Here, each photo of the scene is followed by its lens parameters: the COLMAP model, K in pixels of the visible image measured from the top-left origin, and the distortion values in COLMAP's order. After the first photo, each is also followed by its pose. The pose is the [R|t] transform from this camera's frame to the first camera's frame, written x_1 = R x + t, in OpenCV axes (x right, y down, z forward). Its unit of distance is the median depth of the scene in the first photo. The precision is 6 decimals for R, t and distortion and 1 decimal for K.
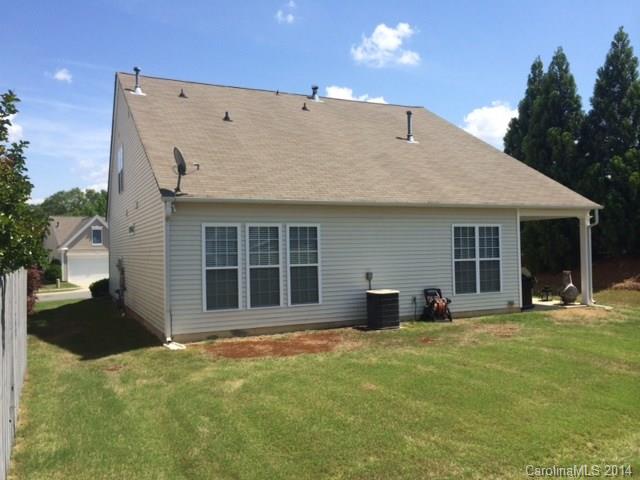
lens RADIAL K [[547.7, 0, 317.5], [0, 547.7, 238.7], [0, 0, 1]] dist [0.090288, -0.117454]
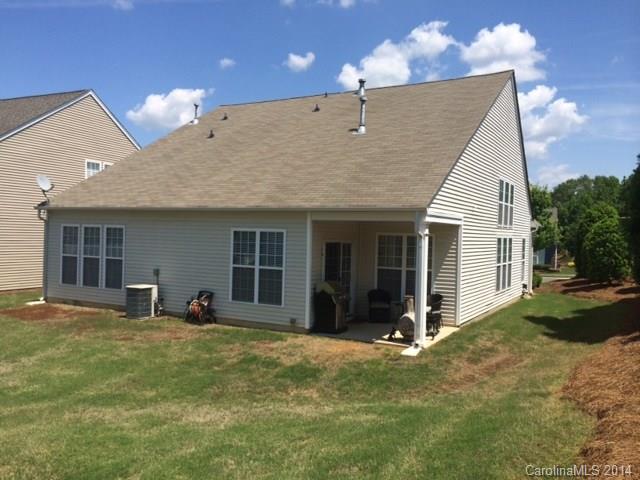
lens RADIAL K [[547.7, 0, 317.5], [0, 547.7, 238.7], [0, 0, 1]] dist [0.090288, -0.117454]
pose [[0.582408, 0.022852, -0.812575, 1.123718], [-0.045758, 0.998942, -0.004703, -0.010273], [0.811608, 0.039921, 0.582837, 0.557728]]
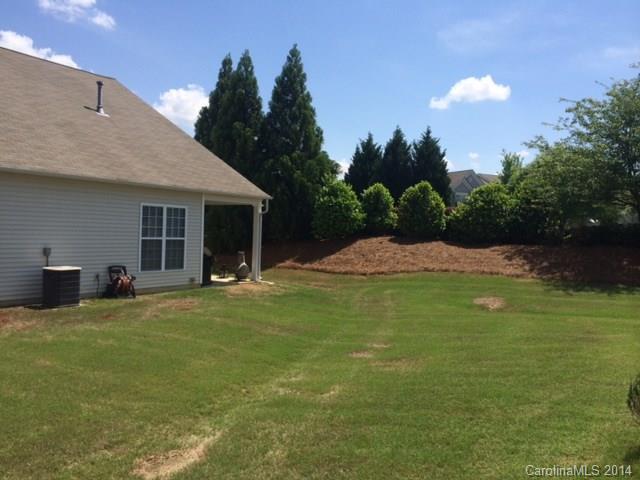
lens RADIAL K [[547.7, 0, 317.5], [0, 547.7, 238.7], [0, 0, 1]] dist [0.090288, -0.117454]
pose [[0.851031, 0.038844, 0.523677, -0.009659], [-0.057910, 0.998120, 0.020074, 0.000242], [-0.521913, -0.047410, 0.851680, -0.043617]]
